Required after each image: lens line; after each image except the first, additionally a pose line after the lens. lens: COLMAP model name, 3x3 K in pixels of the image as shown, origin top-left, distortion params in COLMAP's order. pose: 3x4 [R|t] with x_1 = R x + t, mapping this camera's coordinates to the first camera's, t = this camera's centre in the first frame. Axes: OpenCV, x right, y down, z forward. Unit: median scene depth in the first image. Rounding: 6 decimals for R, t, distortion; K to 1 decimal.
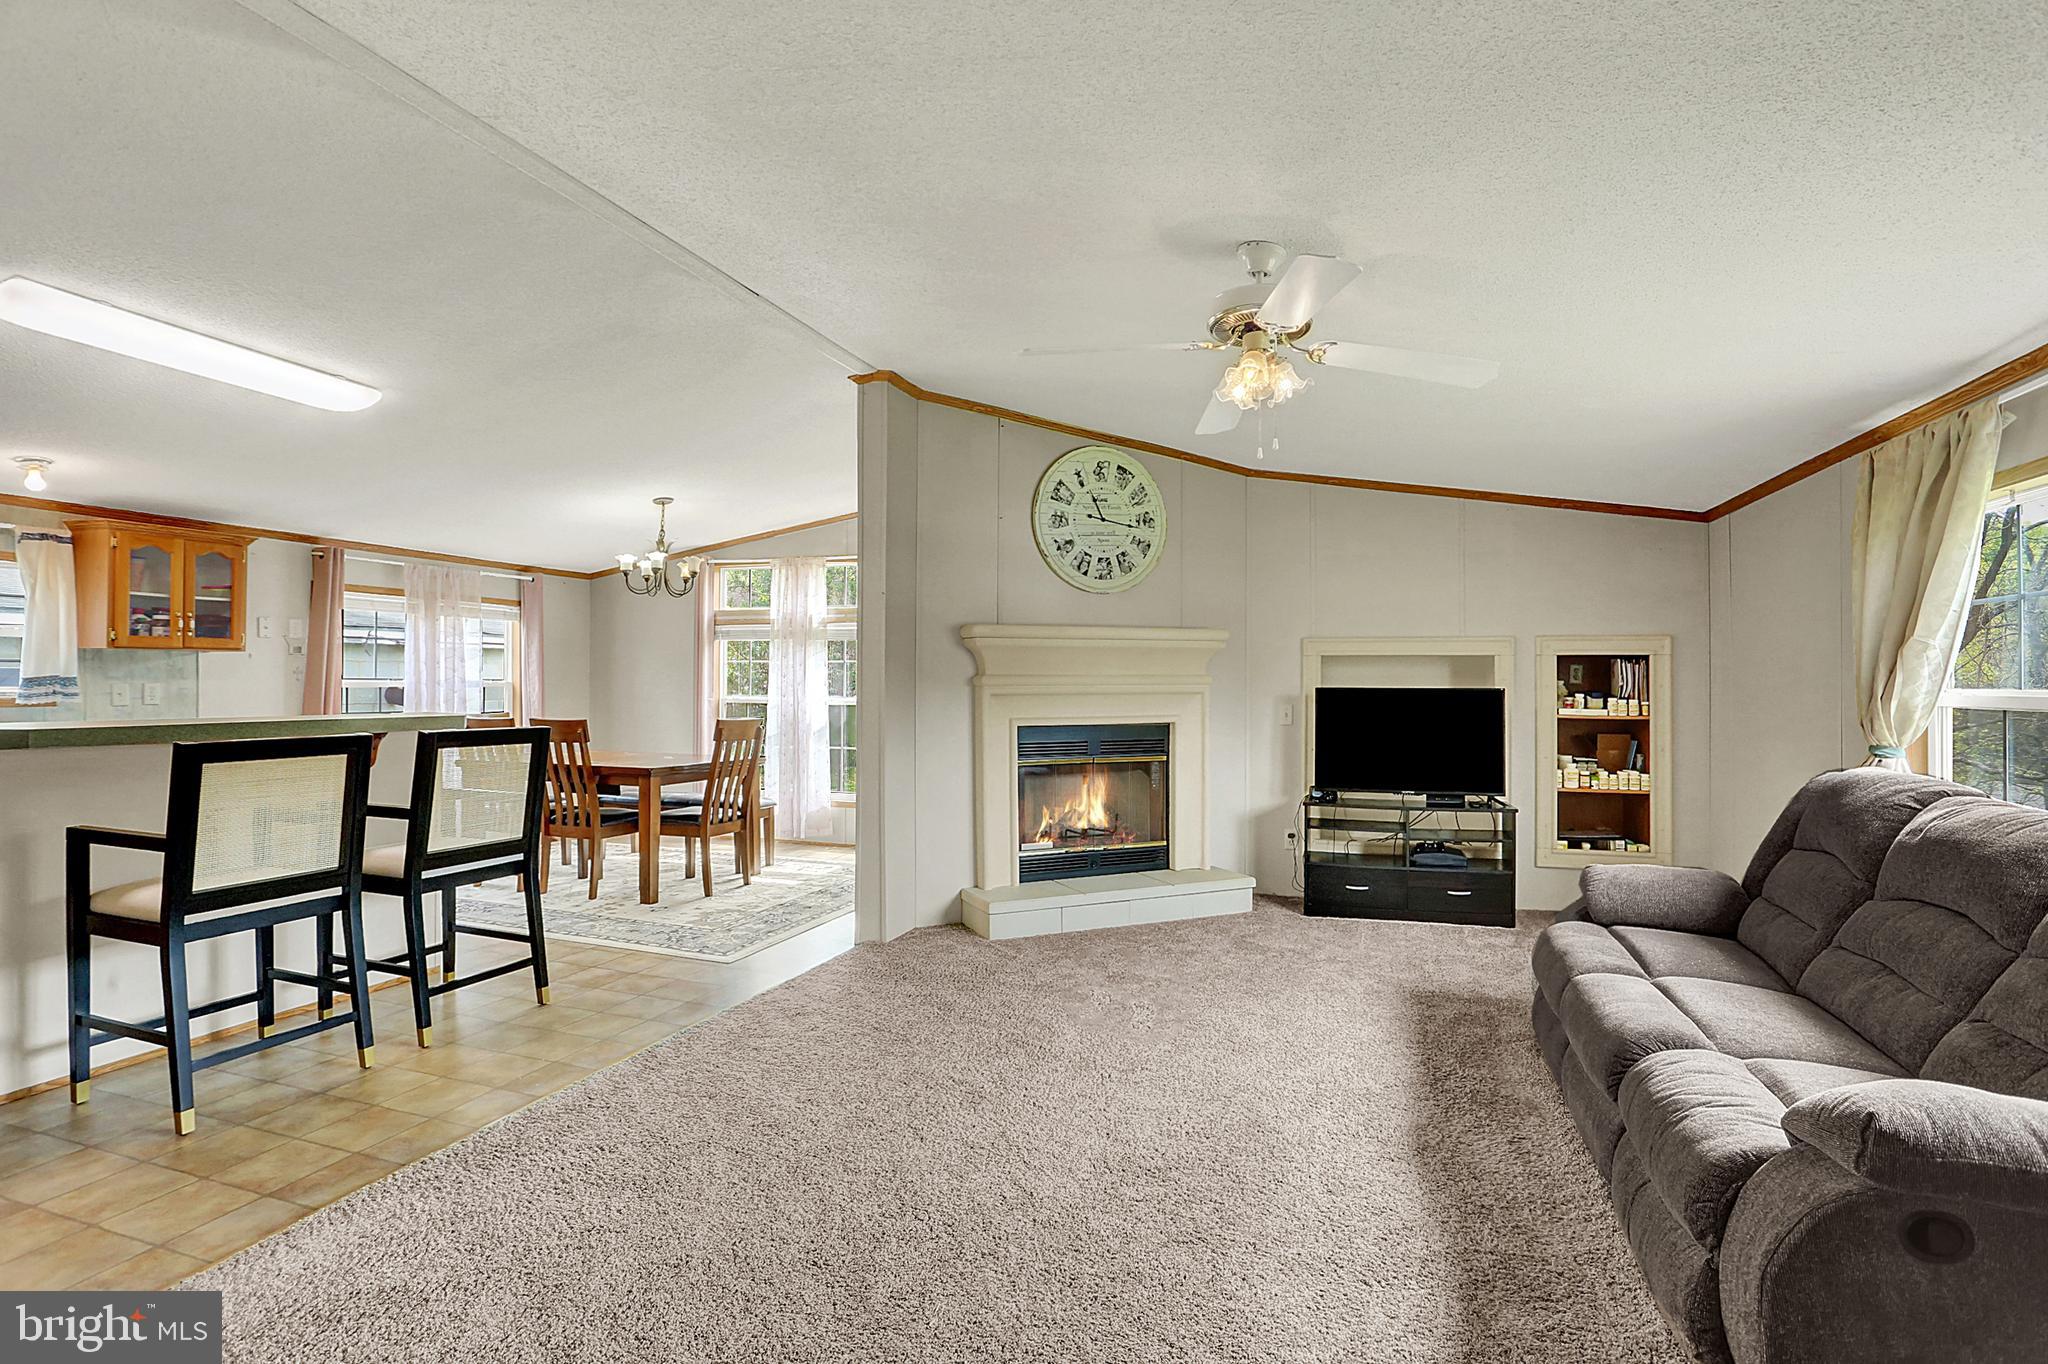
lens RADIAL K [[1044.7, 0, 1039.5], [0, 1044.7, 674.8], [0, 0, 1]] dist [-0.048831, 0.024970]
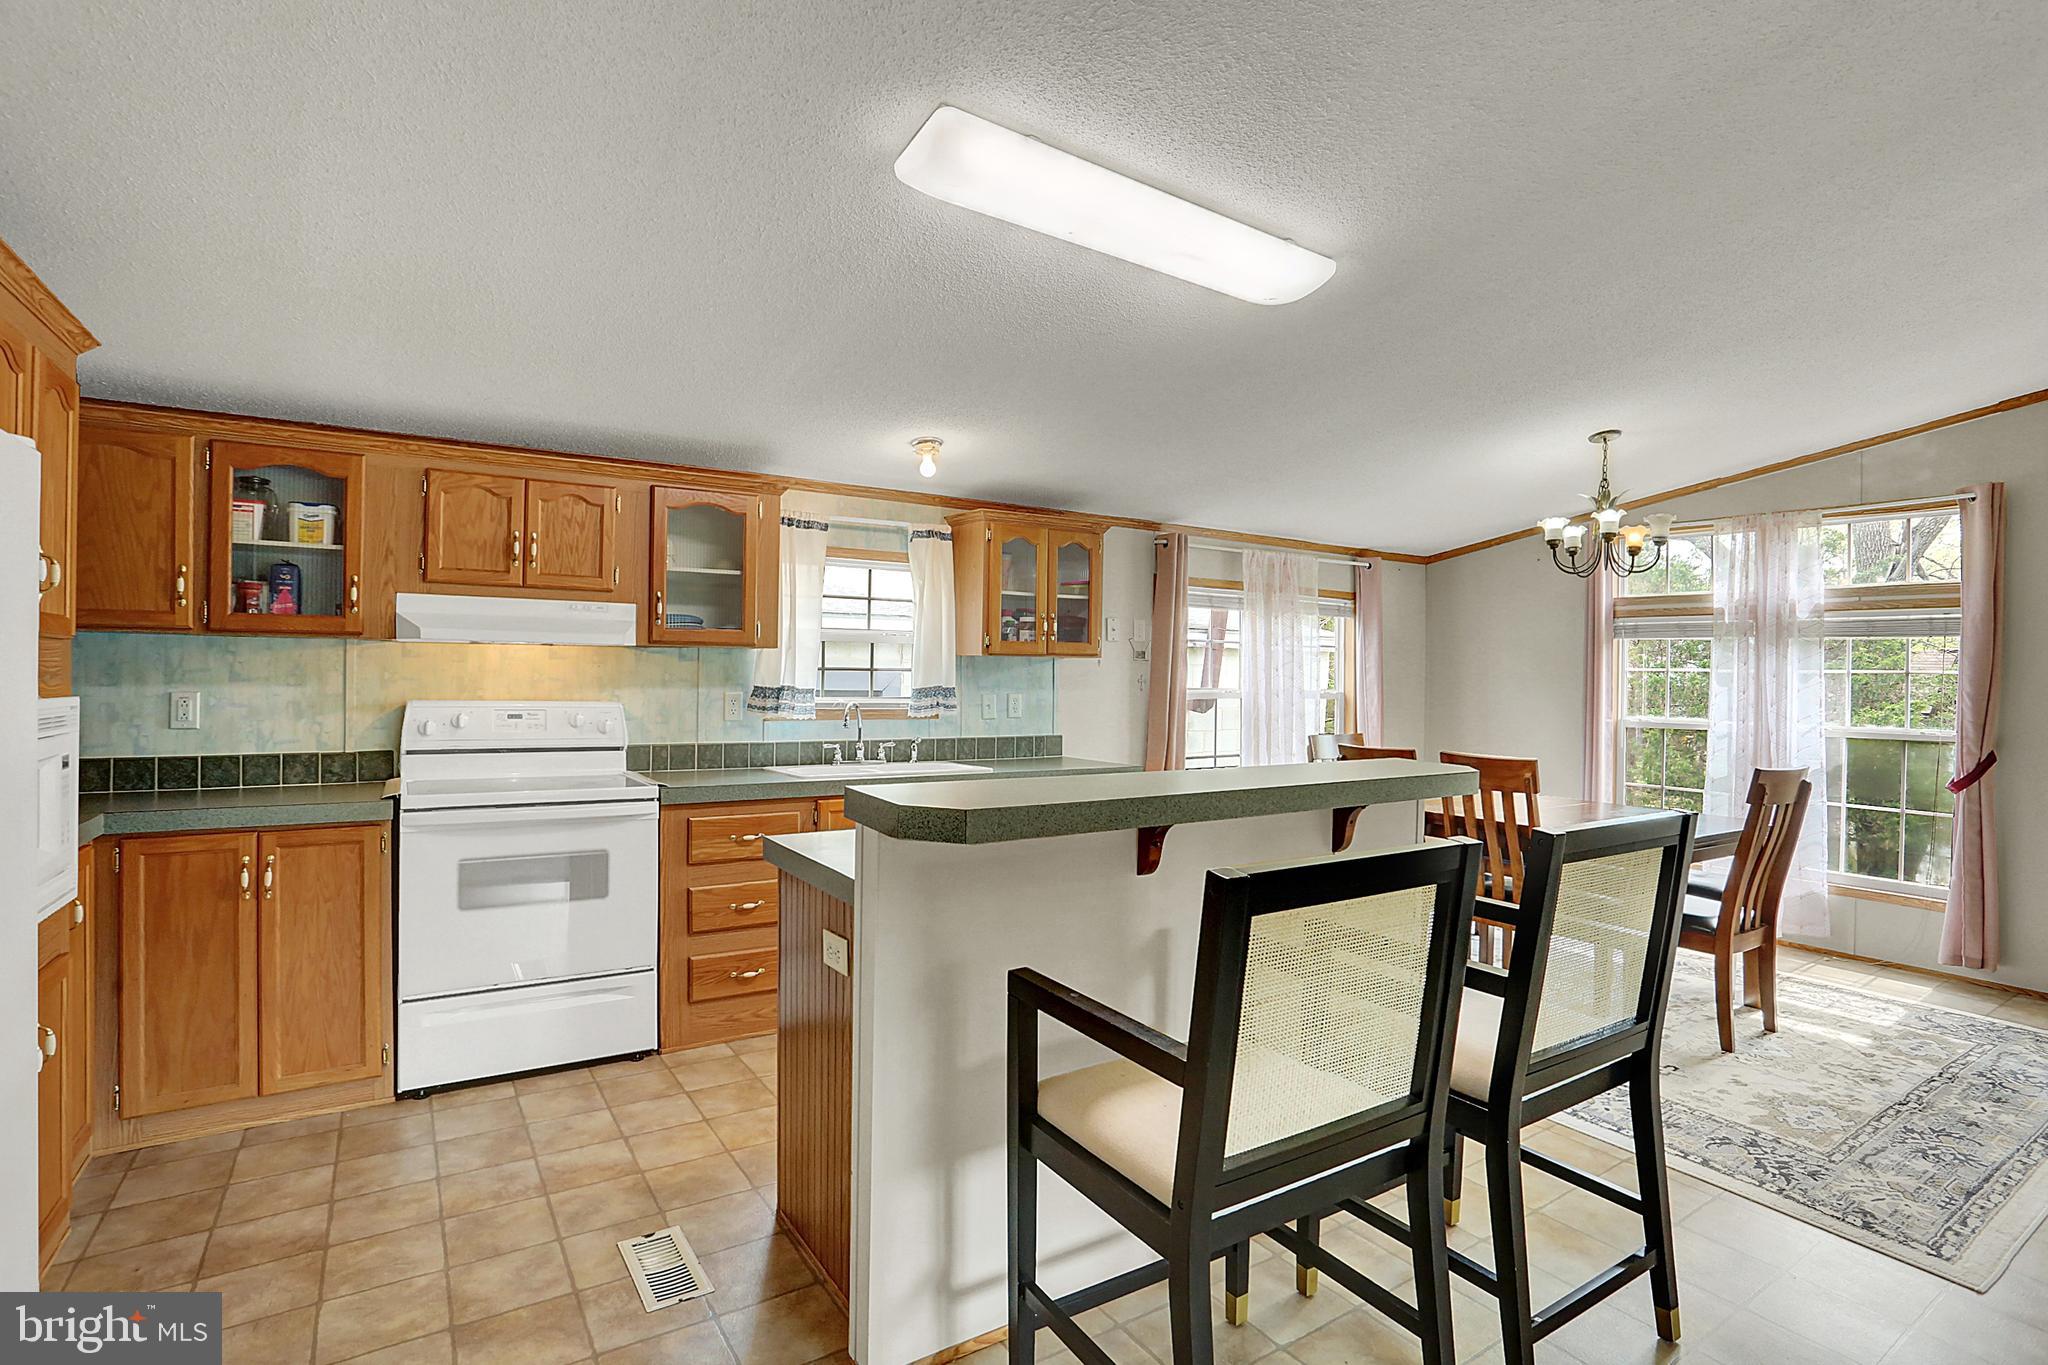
lens RADIAL K [[1044.7, 0, 1039.5], [0, 1044.7, 675.3], [0, 0, 1]] dist [-0.048831, 0.024970]
pose [[0.803708, 0.007445, -0.594977, -0.310979], [-0.006700, 0.999972, 0.003463, -0.011332], [0.594986, 0.001203, 0.803735, 0.280250]]
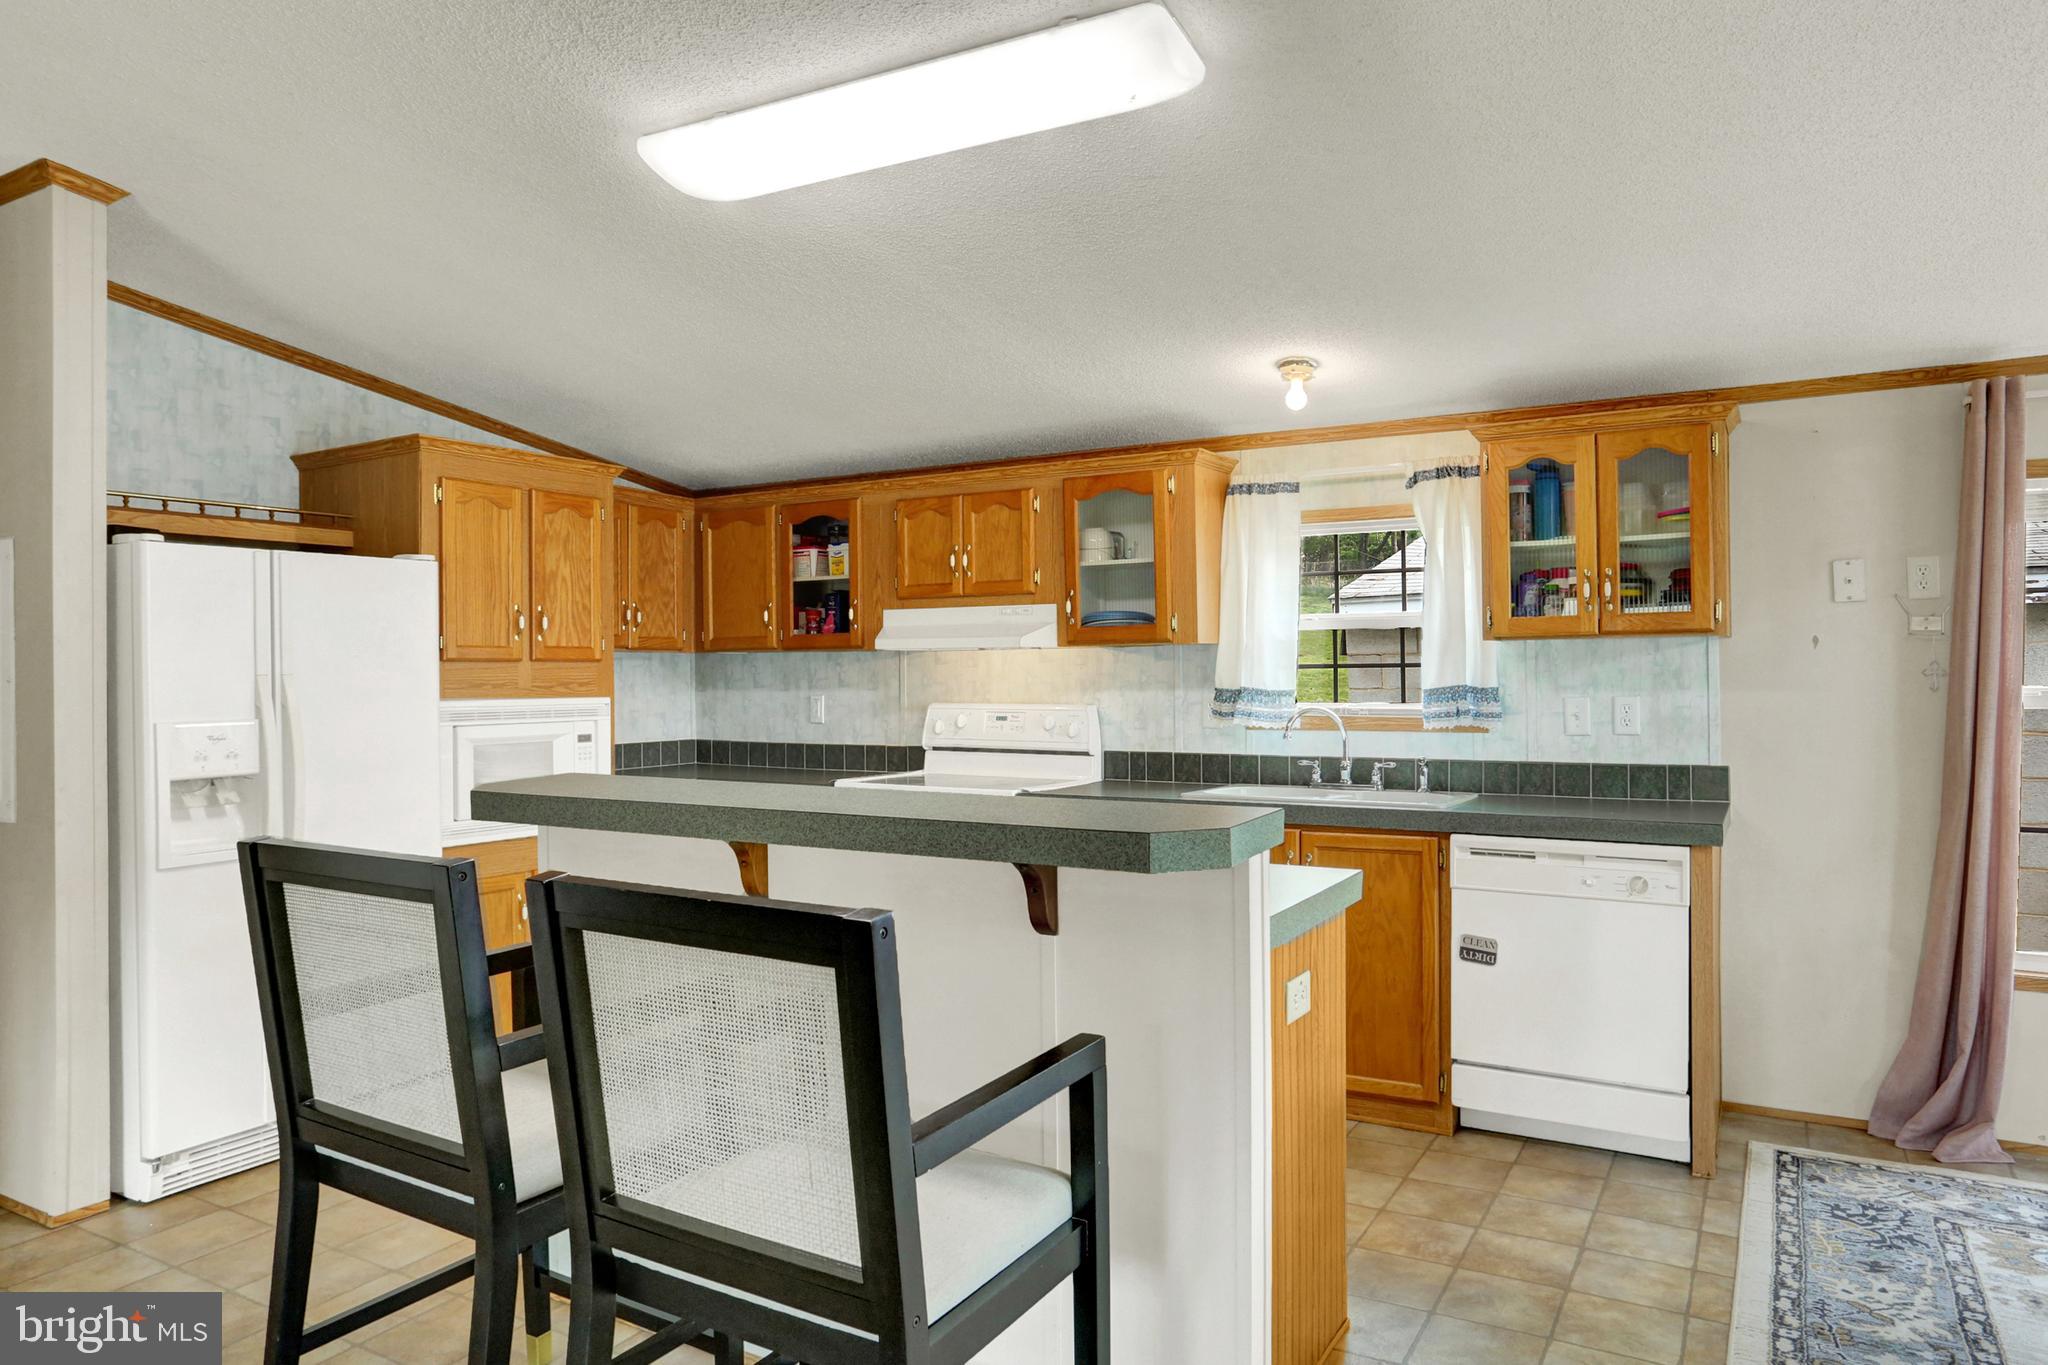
lens RADIAL K [[1262.4, 0, 1085.5], [0, 1262.4, 681.0], [0, 0, 1]] dist [-0.025163, 0.002047]
pose [[-0.155474, 0.004668, -0.987829, -0.135807], [0.014099, 0.999897, 0.002506, -0.006720], [0.987739, -0.013538, -0.155524, 0.820826]]
